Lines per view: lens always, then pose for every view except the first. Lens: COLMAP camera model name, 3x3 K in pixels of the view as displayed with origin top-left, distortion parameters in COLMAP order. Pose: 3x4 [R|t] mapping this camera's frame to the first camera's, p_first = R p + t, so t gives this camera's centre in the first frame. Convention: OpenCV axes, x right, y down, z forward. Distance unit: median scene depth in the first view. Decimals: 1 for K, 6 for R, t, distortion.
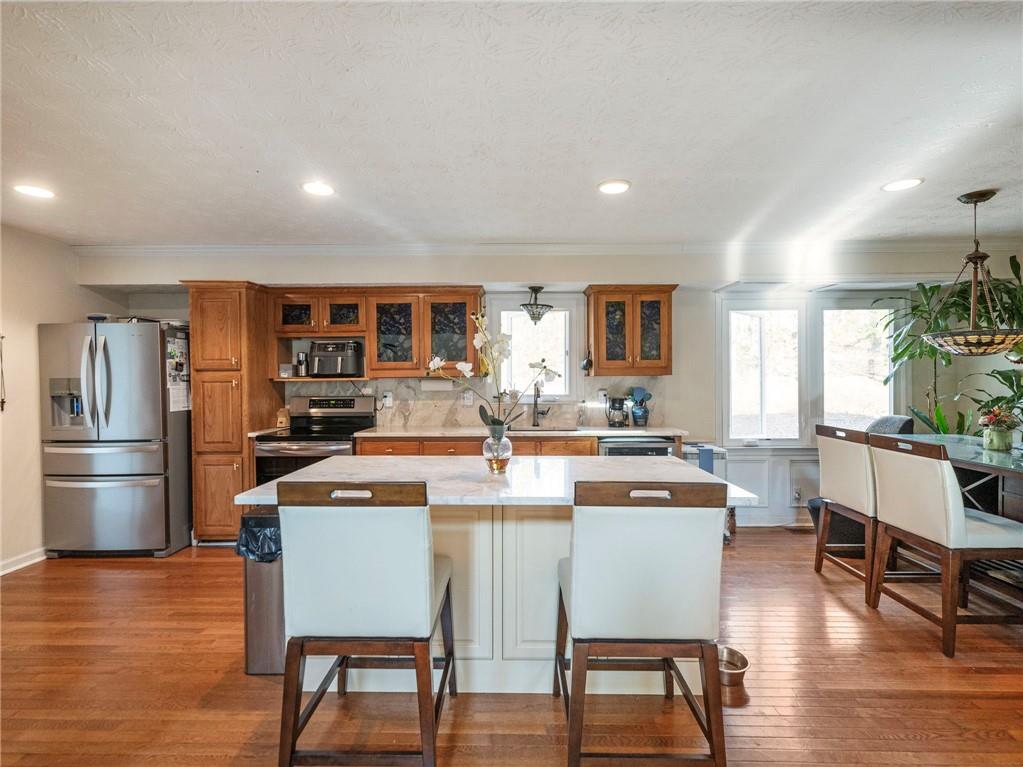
lens RADIAL K [[469.8, 0, 510.9], [0, 469.8, 385.9], [0, 0, 1]] dist [0.001046, -0.000306]
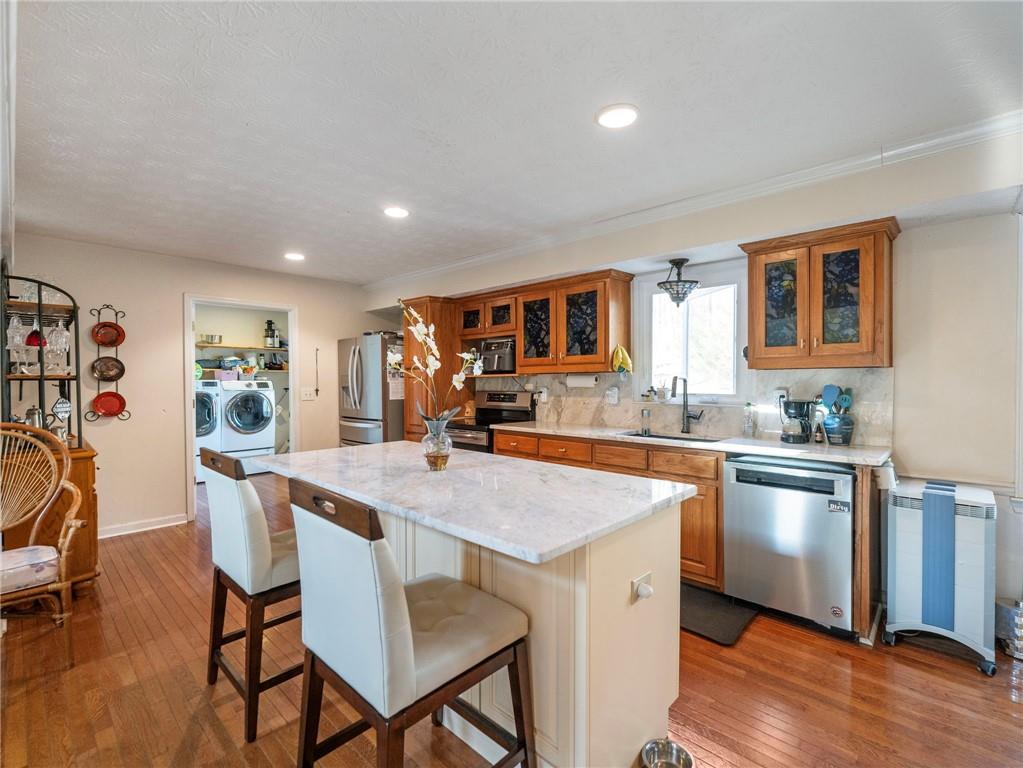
lens RADIAL K [[469.8, 0, 509.2], [0, 469.8, 383.2], [0, 0, 1]] dist [0.001046, -0.000306]
pose [[0.740024, 0.007461, -0.672539, 0.385003], [-0.008064, 0.999965, 0.002221, 0.001461], [0.672532, 0.003779, 0.740059, 0.211114]]
